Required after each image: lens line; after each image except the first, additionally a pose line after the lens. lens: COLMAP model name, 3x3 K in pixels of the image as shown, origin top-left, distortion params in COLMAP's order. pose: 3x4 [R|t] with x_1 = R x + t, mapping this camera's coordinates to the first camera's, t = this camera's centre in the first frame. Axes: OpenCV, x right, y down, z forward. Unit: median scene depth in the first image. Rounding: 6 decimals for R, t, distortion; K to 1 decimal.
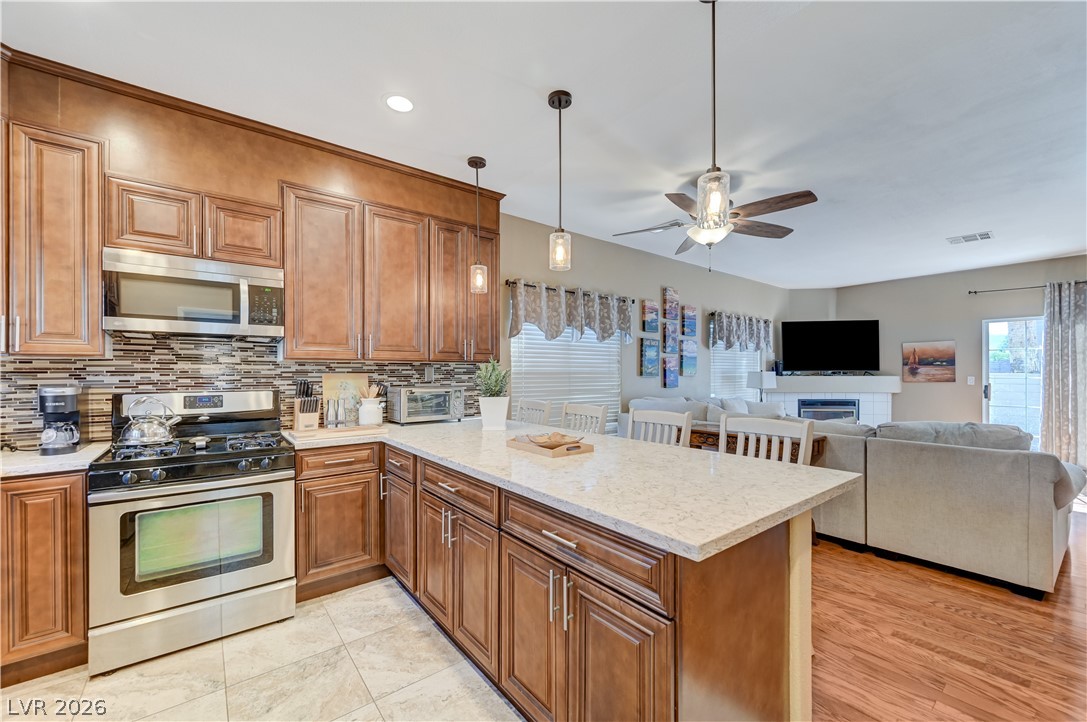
lens RADIAL K [[432.3, 0, 547.9], [0, 432.3, 374.2], [0, 0, 1]] dist [0.001878, 0.000454]
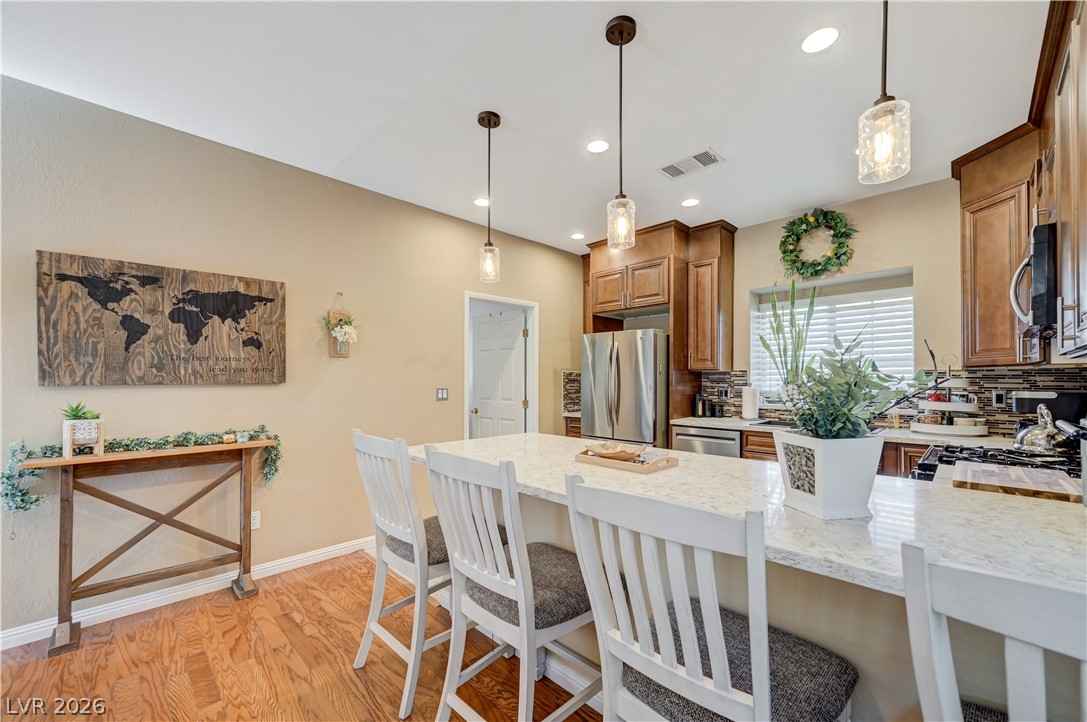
lens RADIAL K [[432.8, 0, 546.6], [0, 432.8, 378.1], [0, 0, 1]] dist [-0.001362, 0.000193]
pose [[-0.993199, 0.001128, -0.116428, 0.111706], [0.001367, 0.999997, -0.001968, -0.001658], [0.116425, -0.002114, -0.993197, 0.770691]]
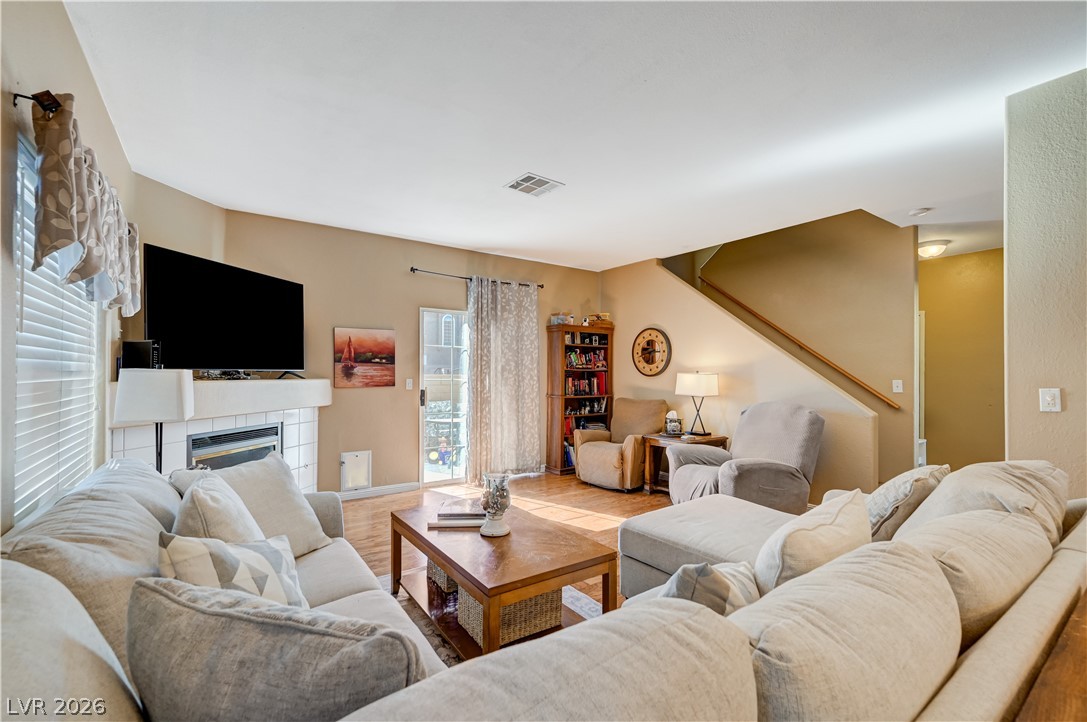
lens RADIAL K [[471.1, 0, 551.2], [0, 471.1, 370.4], [0, 0, 1]] dist [0.001350, 0.000302]
pose [[0.043675, 0.008464, 0.999010, 0.180370], [-0.000683, 0.999964, -0.008443, -0.002931], [-0.999046, -0.000313, 0.043679, 0.839281]]
